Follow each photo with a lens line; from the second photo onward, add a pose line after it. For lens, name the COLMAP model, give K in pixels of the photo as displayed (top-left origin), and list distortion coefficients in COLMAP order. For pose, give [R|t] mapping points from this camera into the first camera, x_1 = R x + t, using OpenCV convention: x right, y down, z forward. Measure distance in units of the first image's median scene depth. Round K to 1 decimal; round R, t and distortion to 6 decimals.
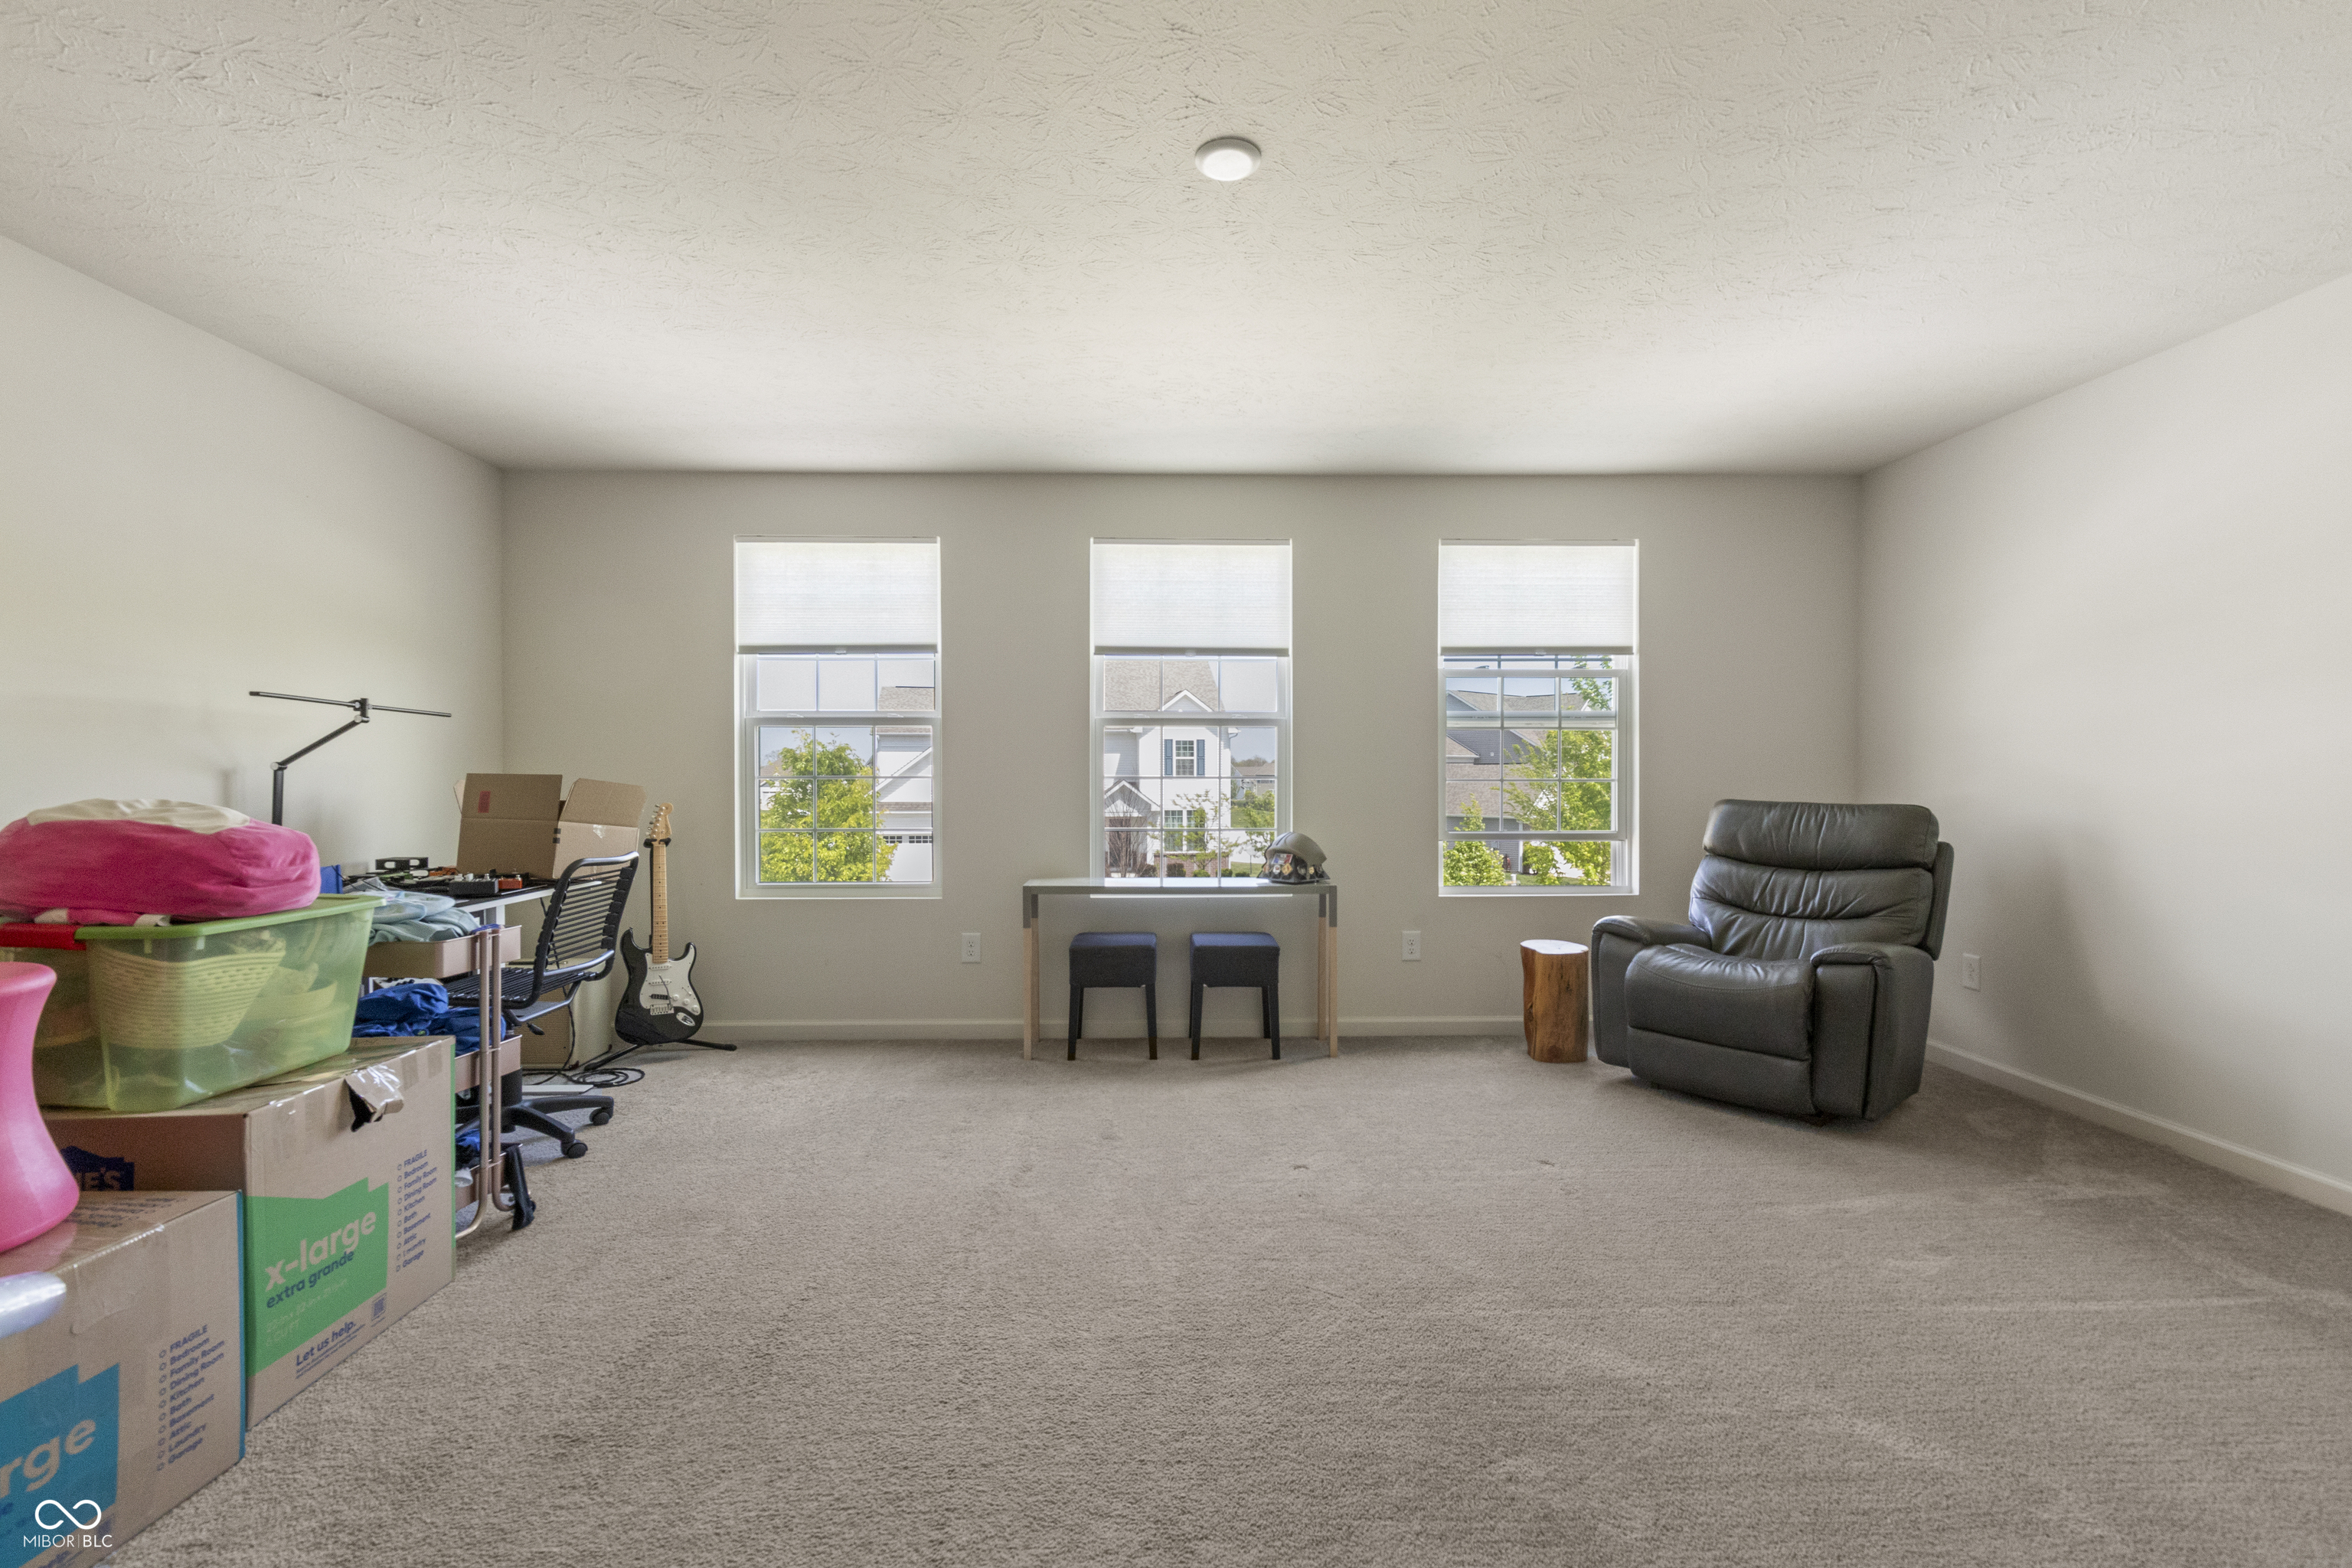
lens RADIAL K [[1070.3, 0, 1185.5], [0, 1070.3, 790.9], [0, 0, 1]] dist [0.015818, -0.003024]
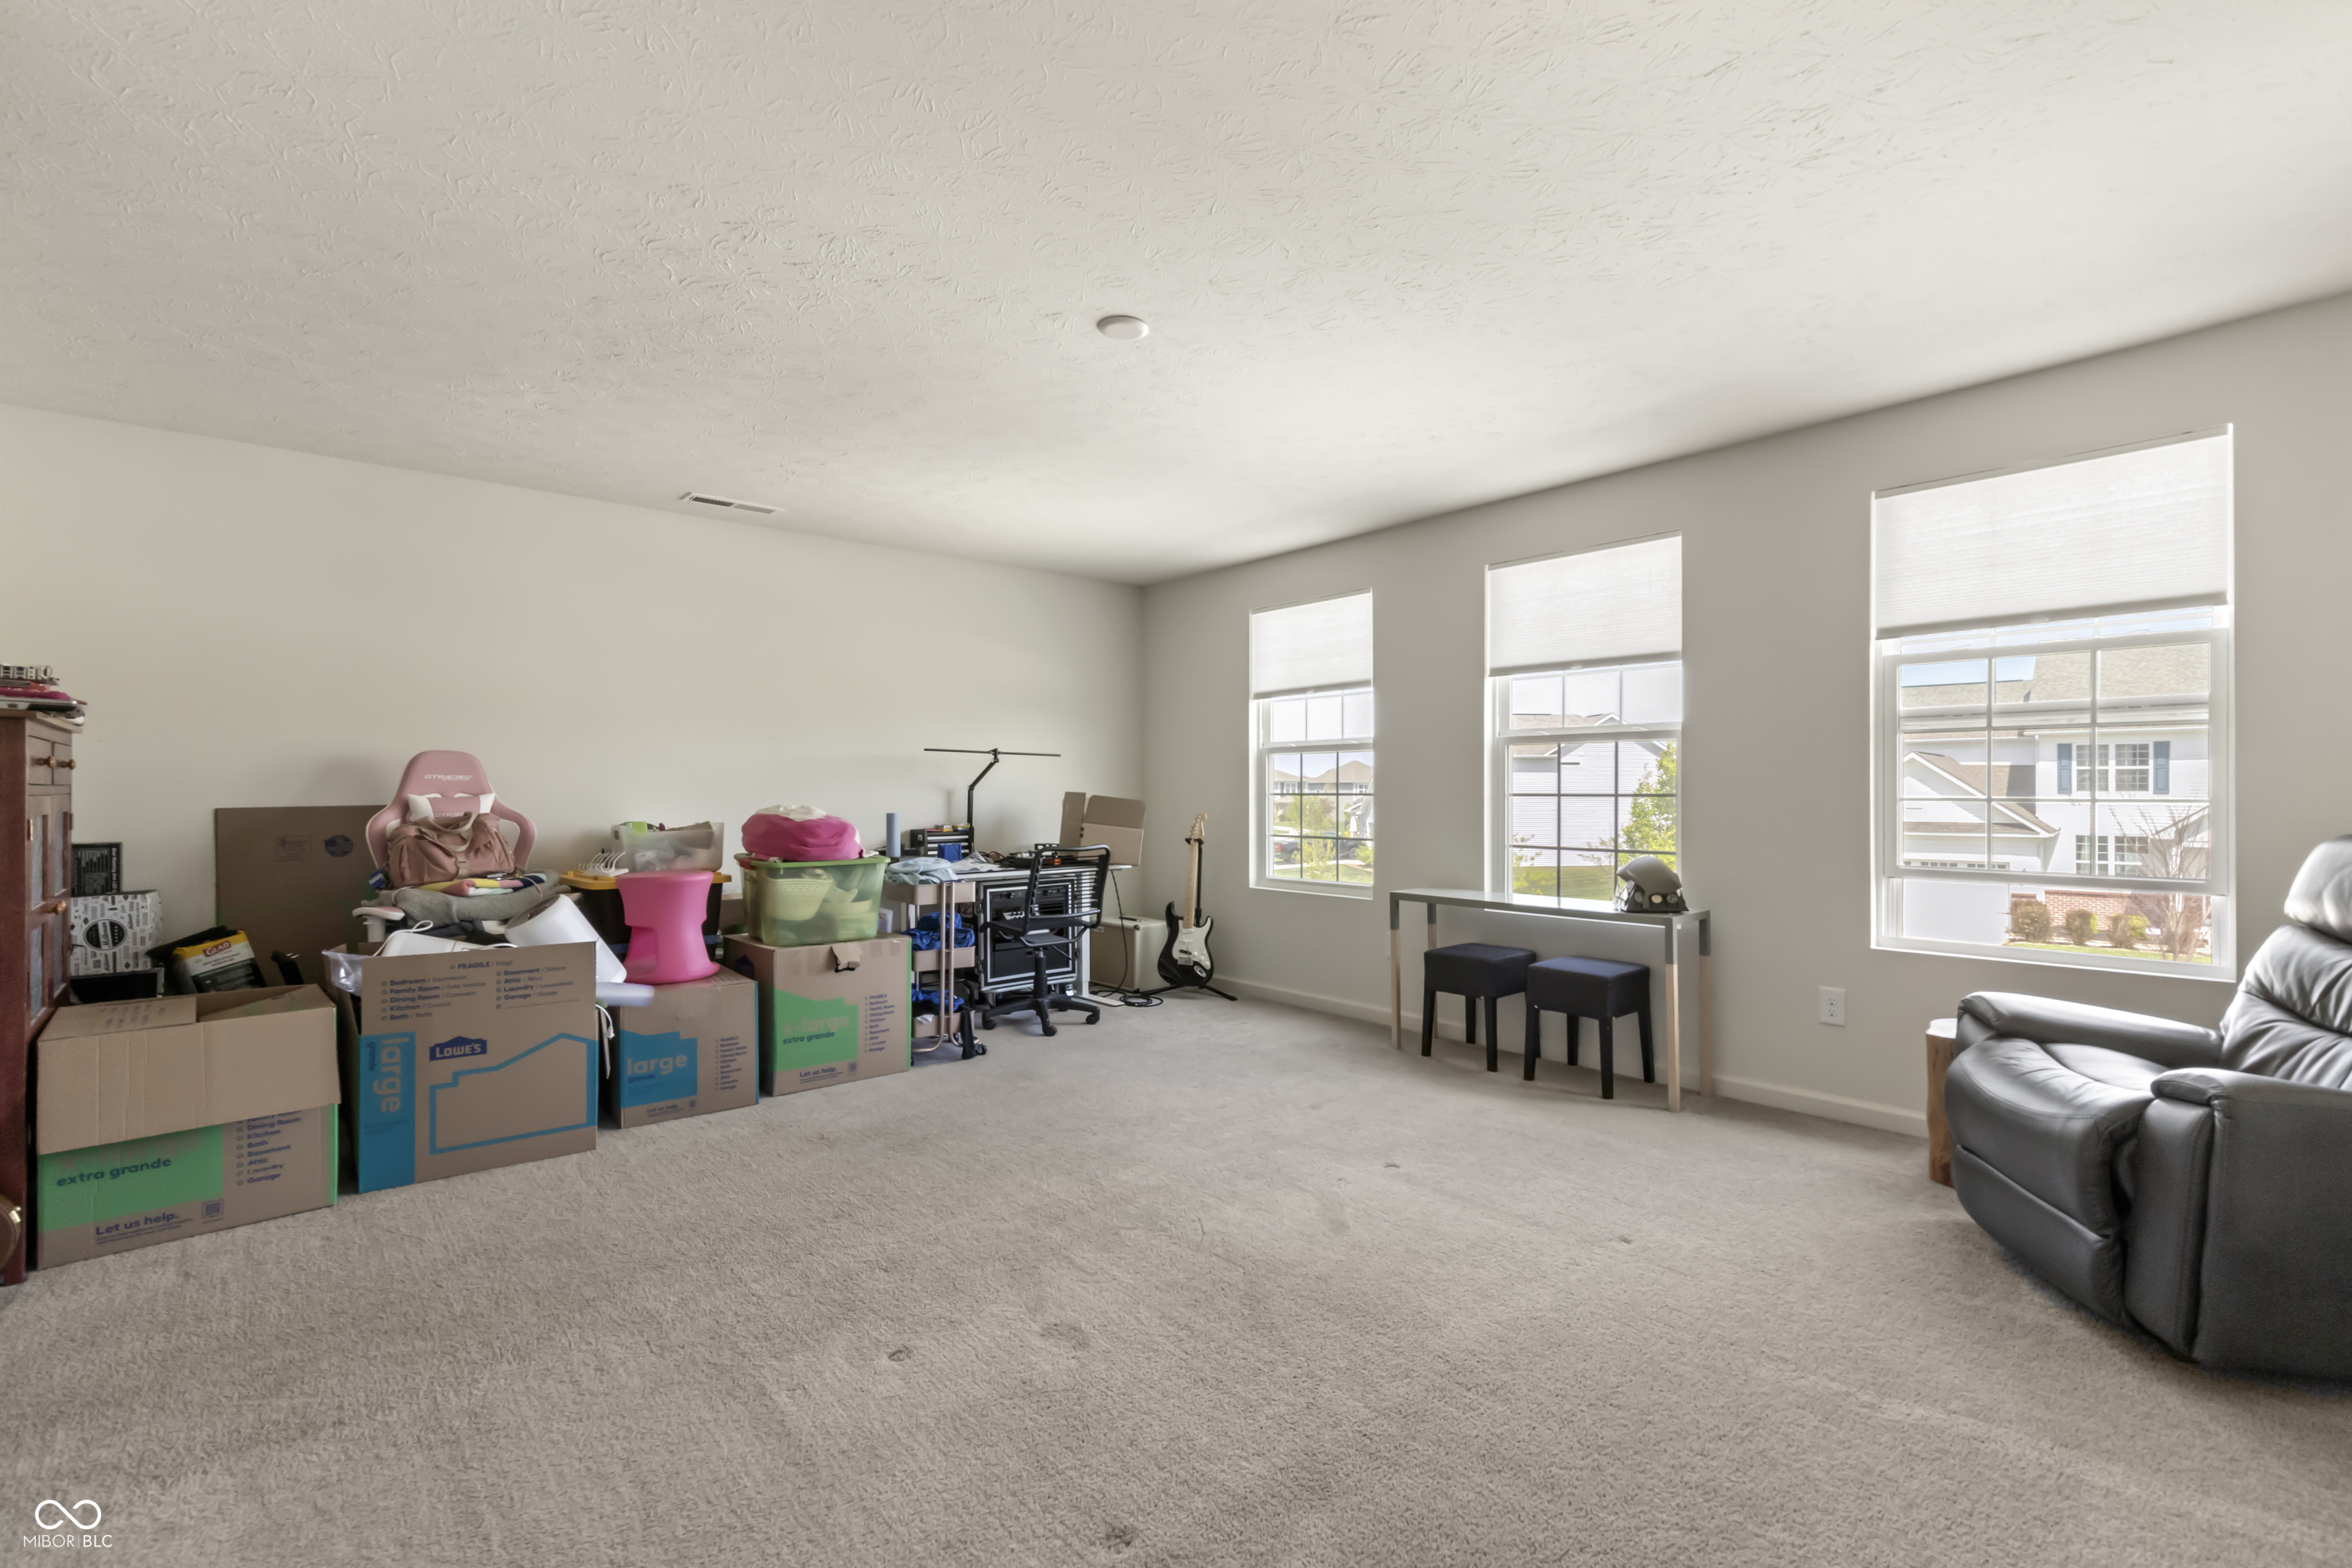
lens RADIAL K [[1070.3, 0, 1179.6], [0, 1070.3, 787.4], [0, 0, 1]] dist [0.015818, -0.003024]
pose [[0.626340, -0.003665, -0.779542, 0.584517], [-0.009477, 0.999879, -0.012315, -0.004295], [0.779493, 0.015101, 0.626229, 0.123885]]
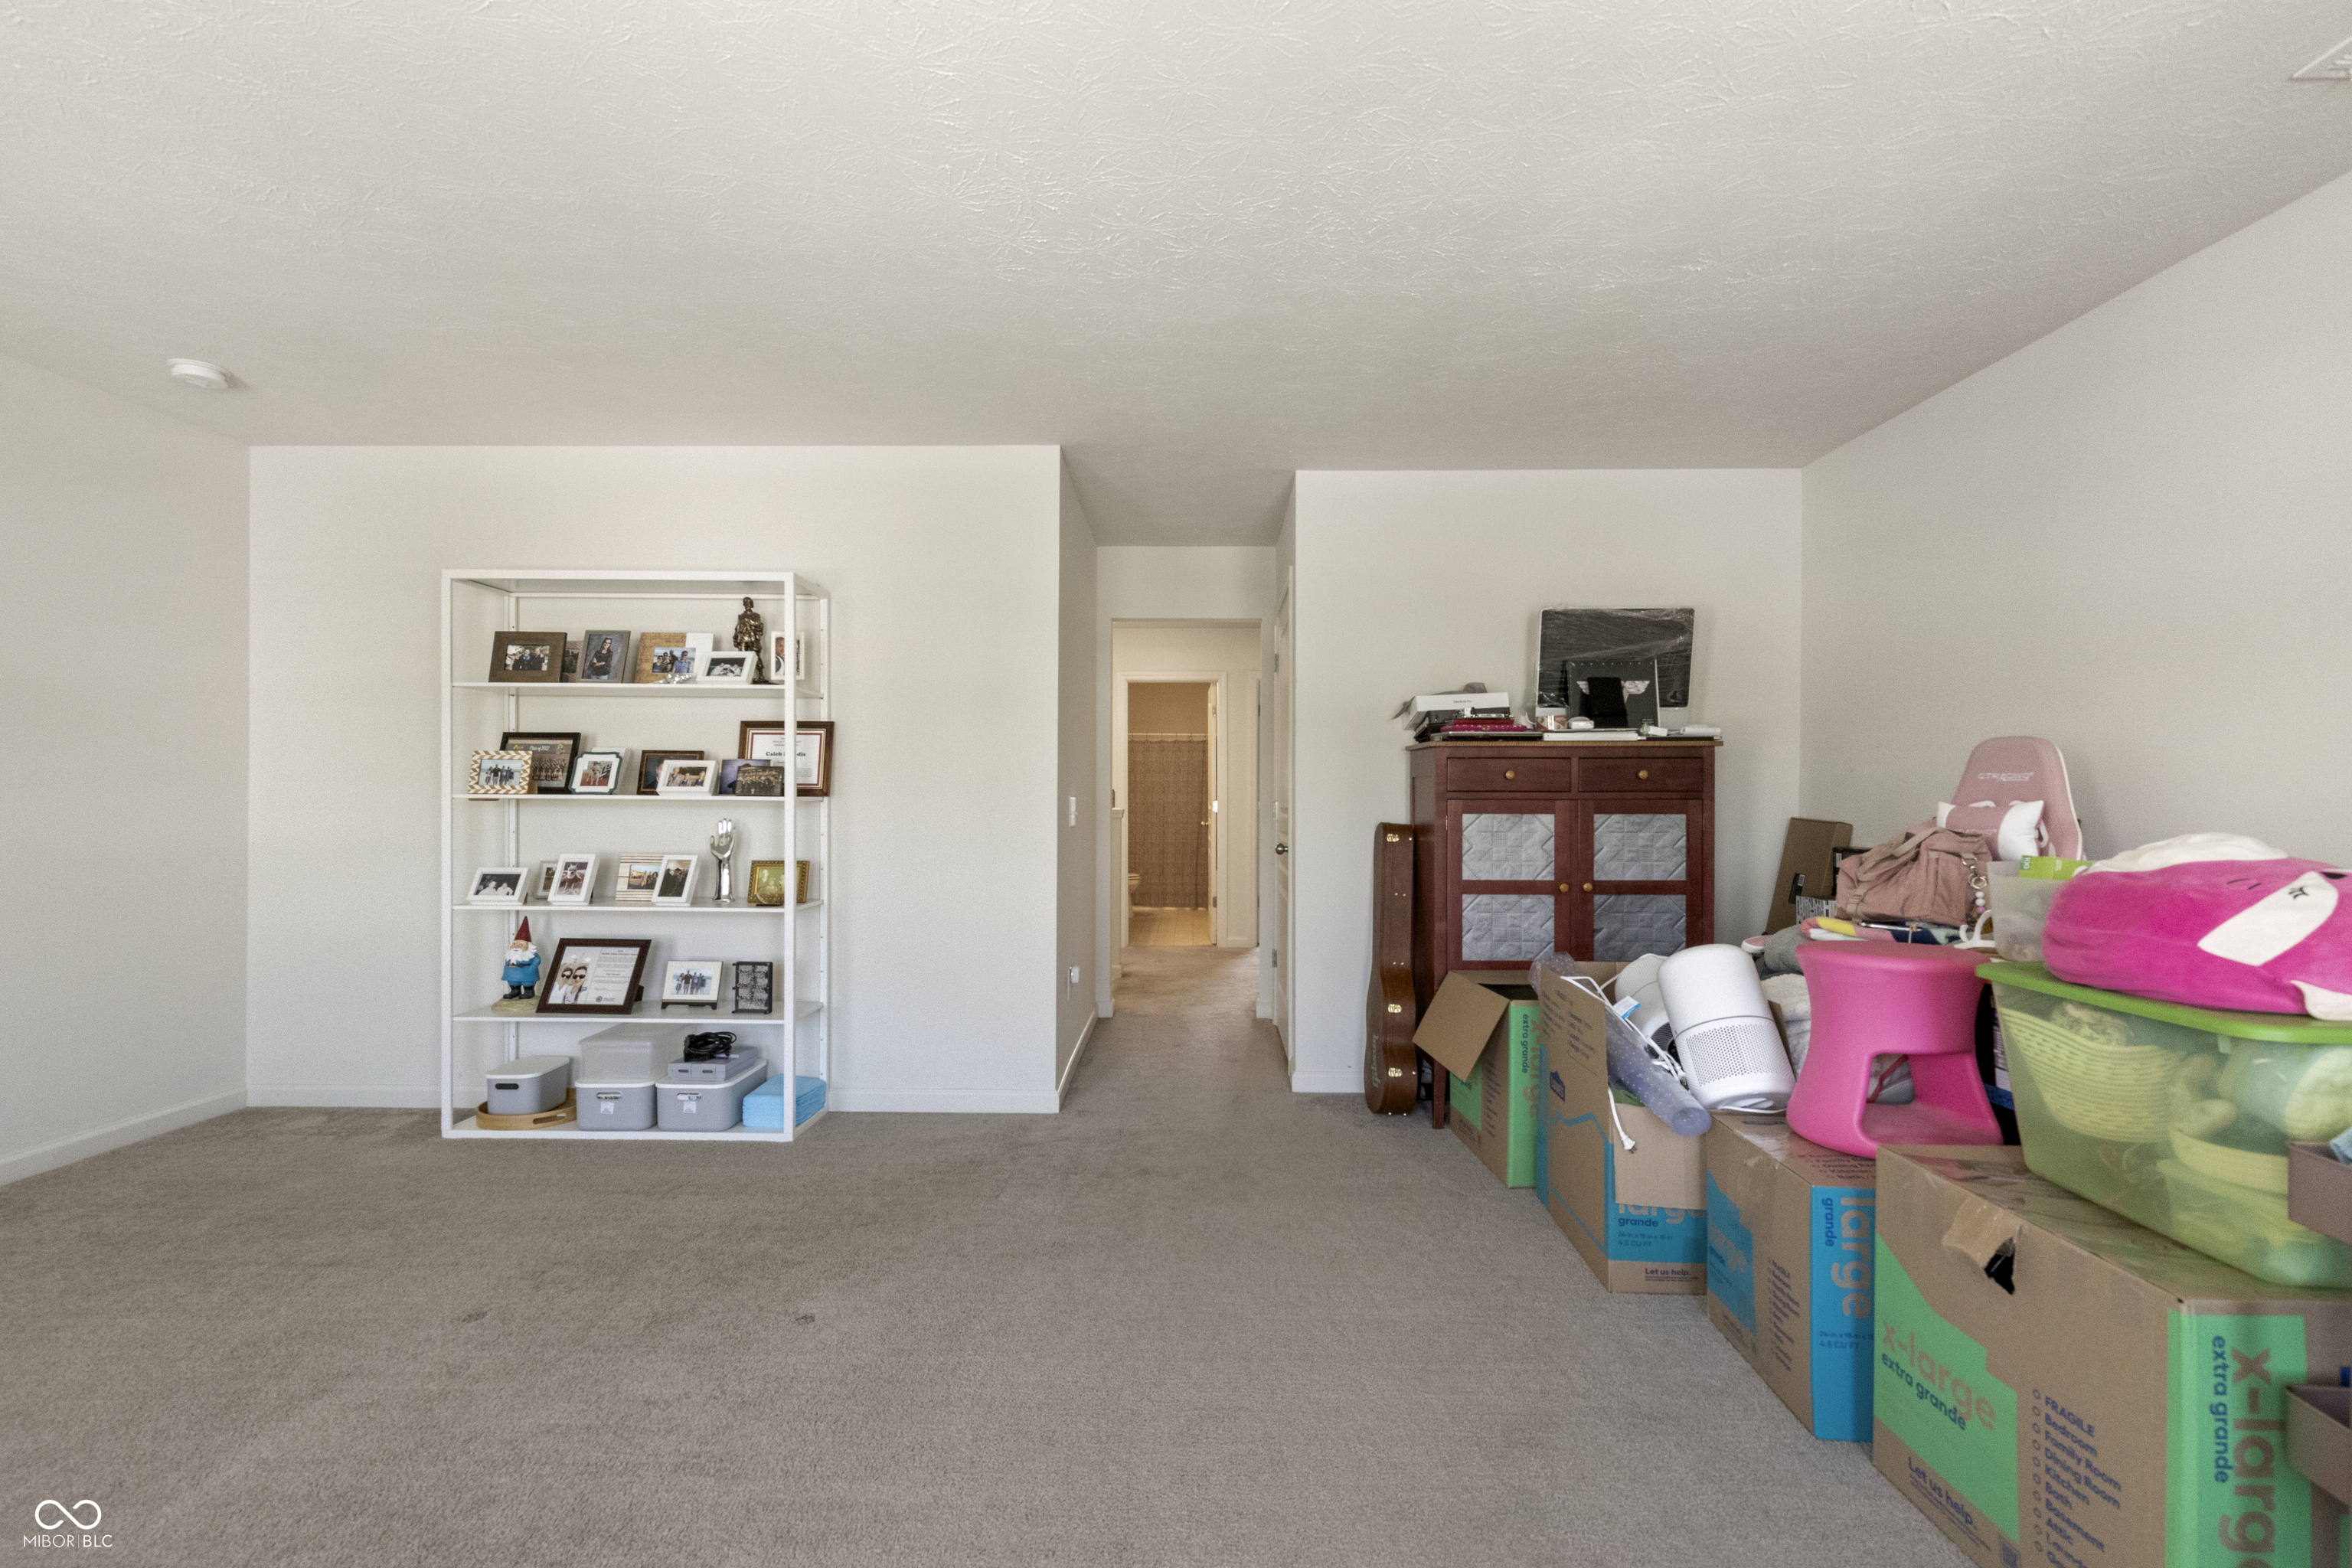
lens RADIAL K [[1070.3, 0, 1181.8], [0, 1070.3, 804.3], [0, 0, 1]] dist [0.015818, -0.003024]
pose [[-0.998970, -0.006819, 0.044865, -0.120280], [-0.005865, 0.999754, 0.021376, -0.014071], [-0.045000, 0.021091, -0.998764, 0.888328]]
